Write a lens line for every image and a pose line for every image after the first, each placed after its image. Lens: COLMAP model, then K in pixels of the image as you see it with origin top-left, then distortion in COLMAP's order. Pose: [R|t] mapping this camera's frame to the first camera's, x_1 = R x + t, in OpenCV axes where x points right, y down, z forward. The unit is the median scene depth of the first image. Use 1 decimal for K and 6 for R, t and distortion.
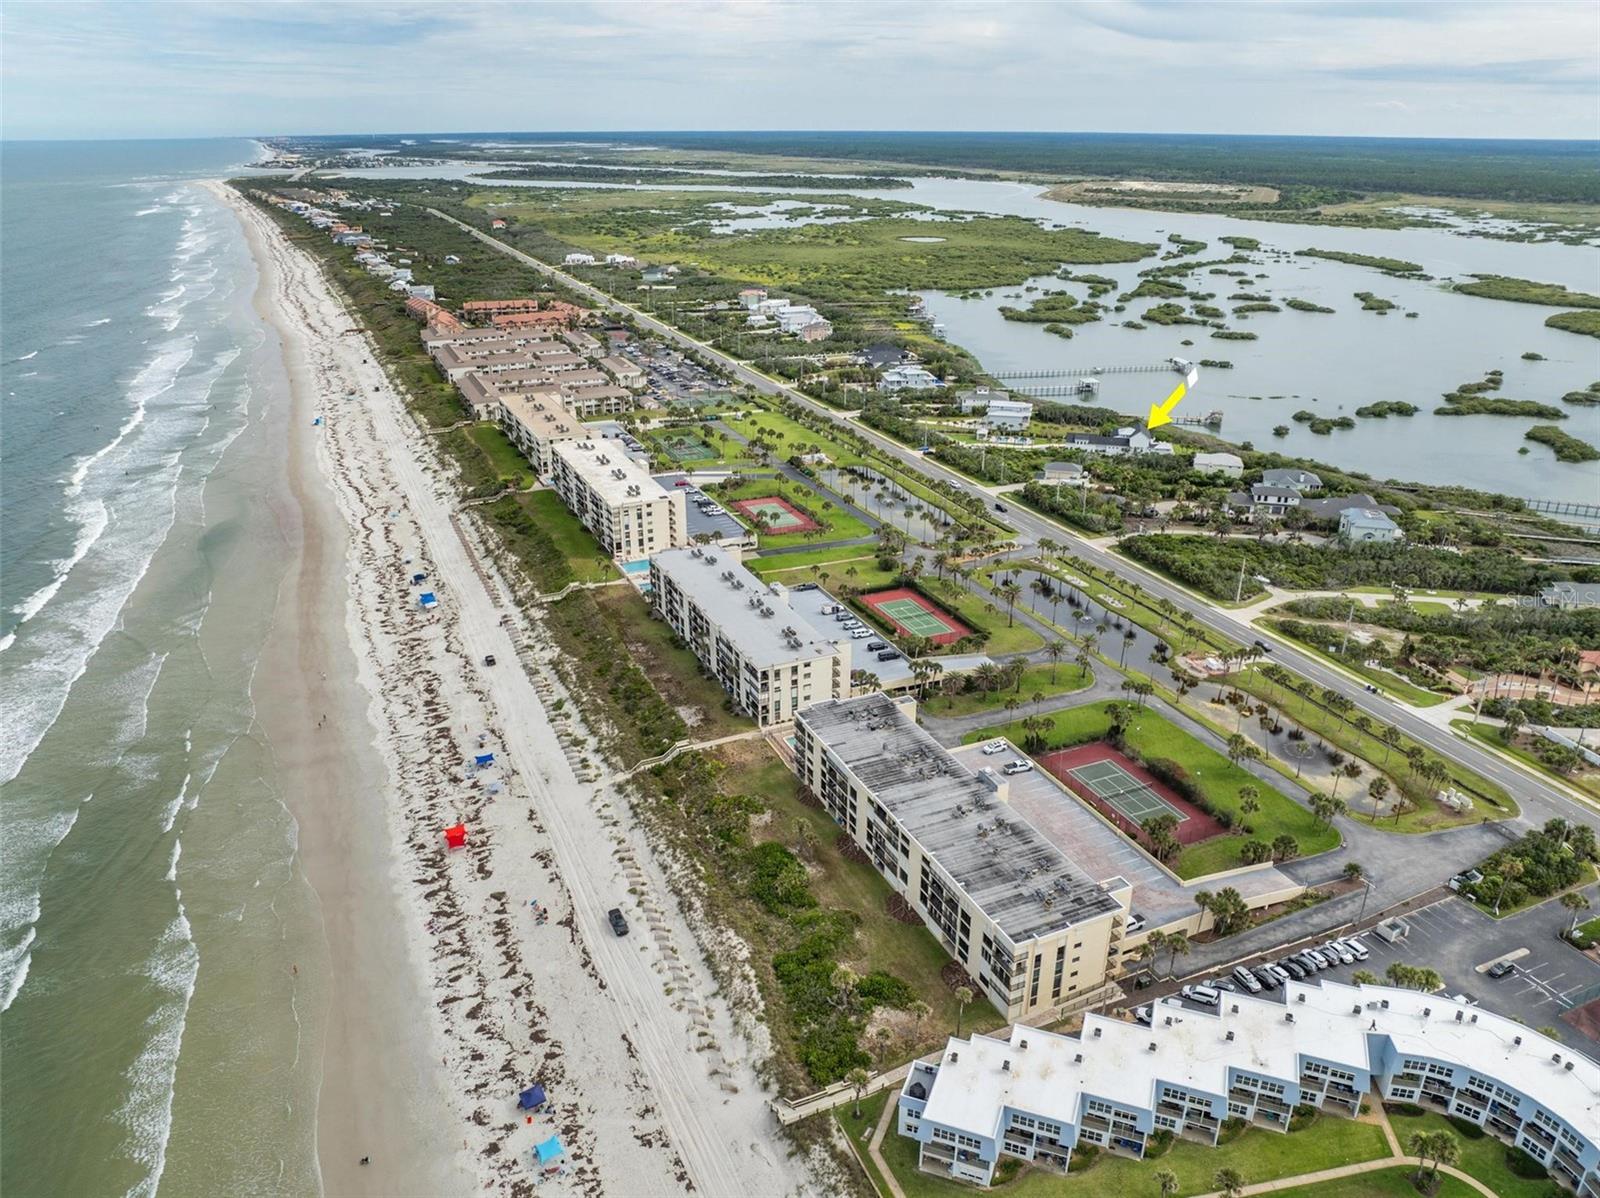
lens RADIAL K [[1124.2, 0, 800.9], [0, 1124.2, 605.1], [0, 0, 1]] dist [-0.039154, 0.006820]
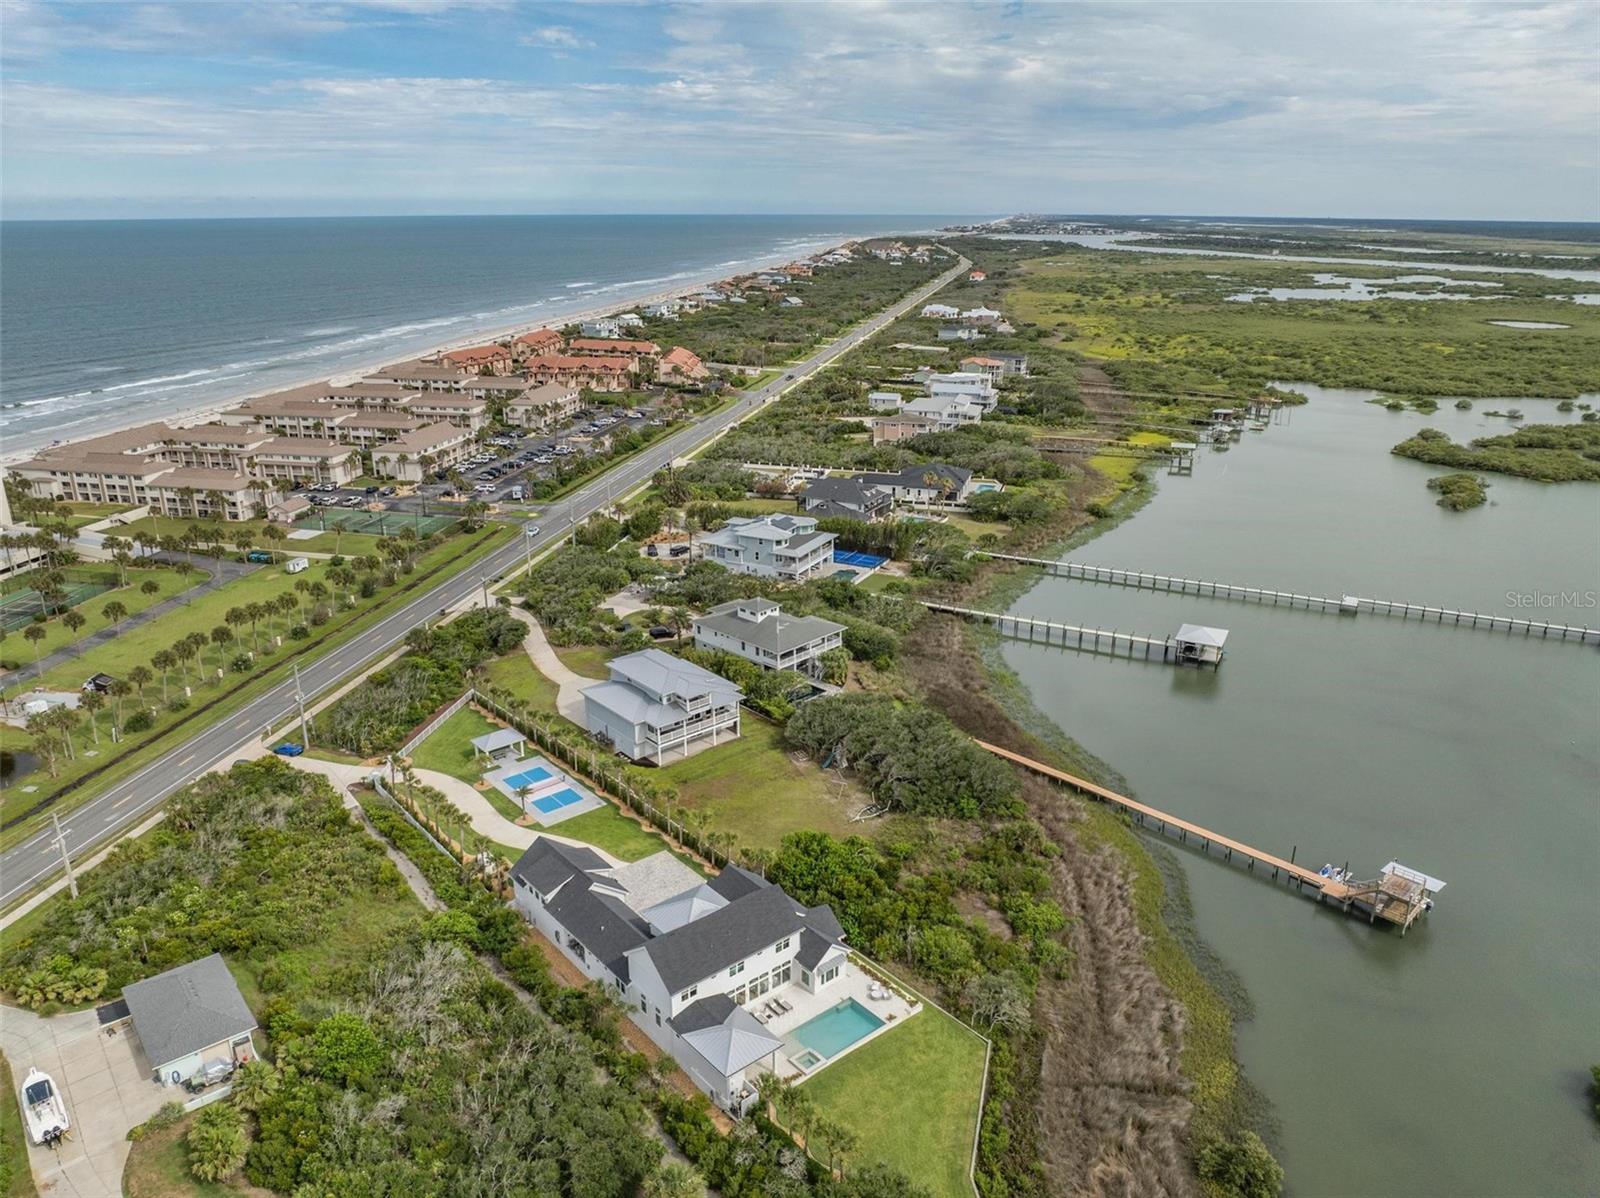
lens RADIAL K [[1124.2, 0, 800.9], [0, 1124.2, 605.1], [0, 0, 1]] dist [-0.039154, 0.006820]
pose [[0.809187, 0.197813, -0.553251, 0.217093], [-0.234033, 0.972214, 0.005314, -0.113962], [0.538930, 0.125179, 0.832998, 0.398501]]
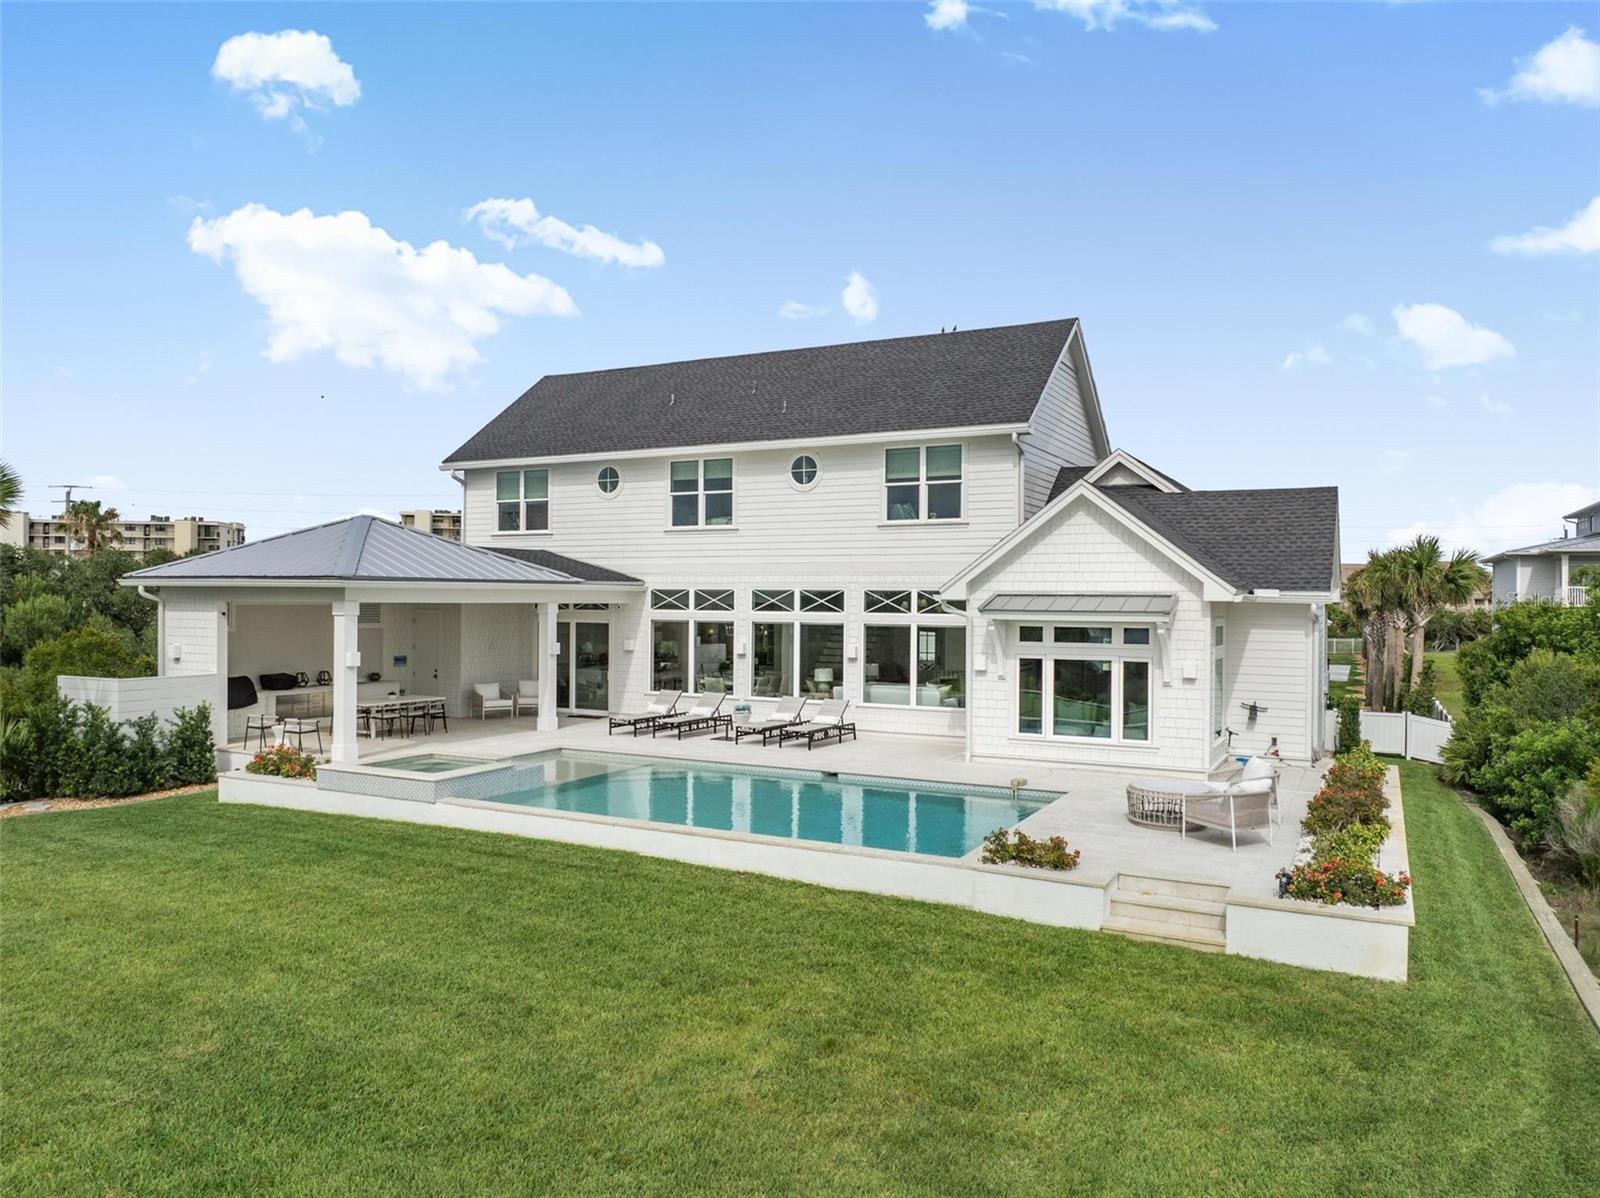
lens RADIAL K [[1129.0, 0, 799.9], [0, 1129.0, 602.6], [0, 0, 1]] dist [-0.046003, 0.014993]
pose [[-0.237817, 0.001971, -0.971308, 0.182259], [-0.392028, 0.914735, 0.097841, -0.076147], [0.888683, 0.404049, -0.216766, 0.507122]]
